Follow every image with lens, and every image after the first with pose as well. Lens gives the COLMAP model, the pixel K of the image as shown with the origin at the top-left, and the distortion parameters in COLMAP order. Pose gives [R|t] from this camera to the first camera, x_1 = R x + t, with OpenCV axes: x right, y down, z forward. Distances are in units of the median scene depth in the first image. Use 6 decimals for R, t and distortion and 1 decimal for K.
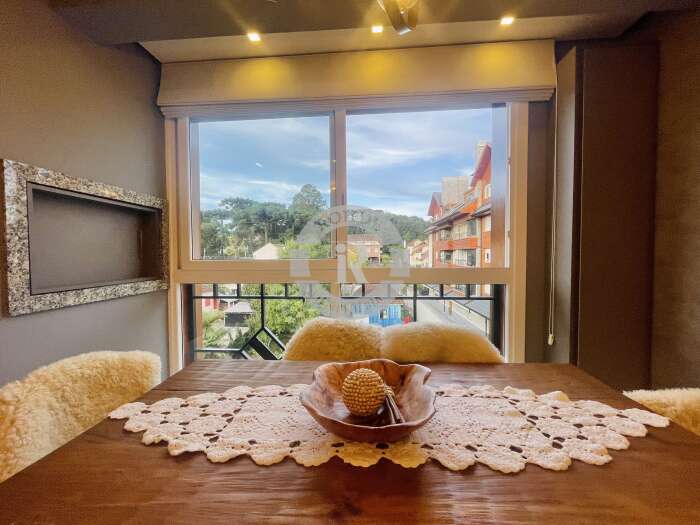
lens RADIAL K [[285.1, 0, 349.6], [0, 285.1, 260.6], [0, 0, 1]] dist [0.002383, -0.000548]
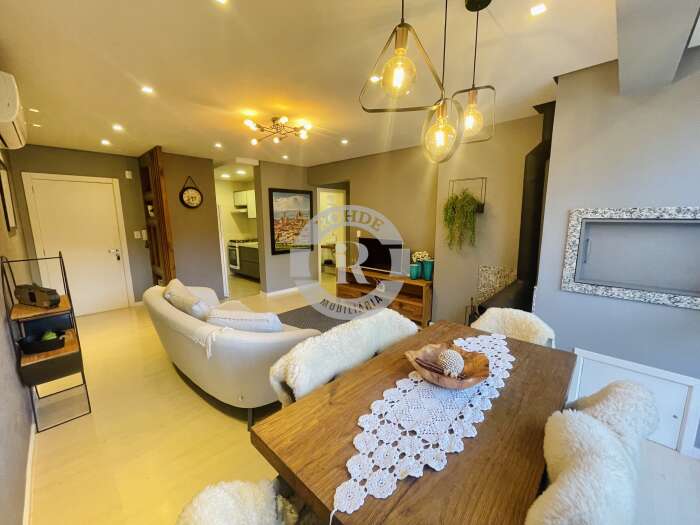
lens RADIAL K [[285.1, 0, 349.0], [0, 285.1, 264.3], [0, 0, 1]] dist [0.002383, -0.000548]
pose [[-0.641657, 0.138262, -0.754427, 0.640251], [-0.008147, 0.982334, 0.186960, -0.176861], [0.766949, 0.126111, -0.629195, 0.579746]]
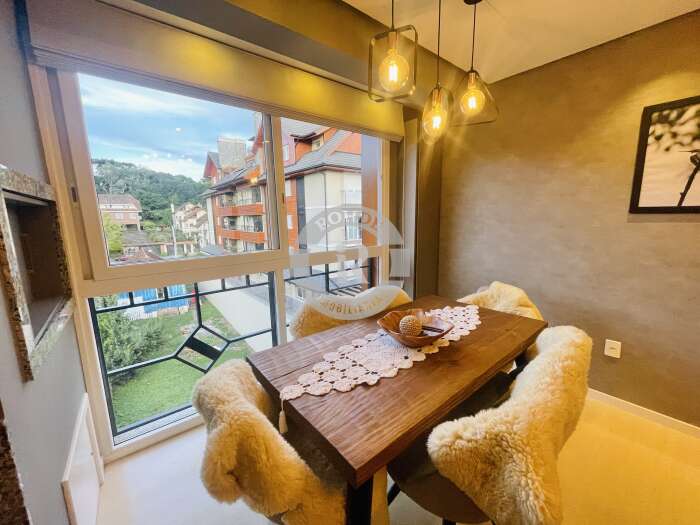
lens RADIAL K [[285.1, 0, 350.1], [0, 285.1, 261.4], [0, 0, 1]] dist [0.002383, -0.000548]
pose [[0.728168, -0.116564, 0.675414, -0.567858], [0.029354, 0.989832, 0.139181, -0.101044], [-0.684770, -0.081521, 0.724186, -0.037866]]
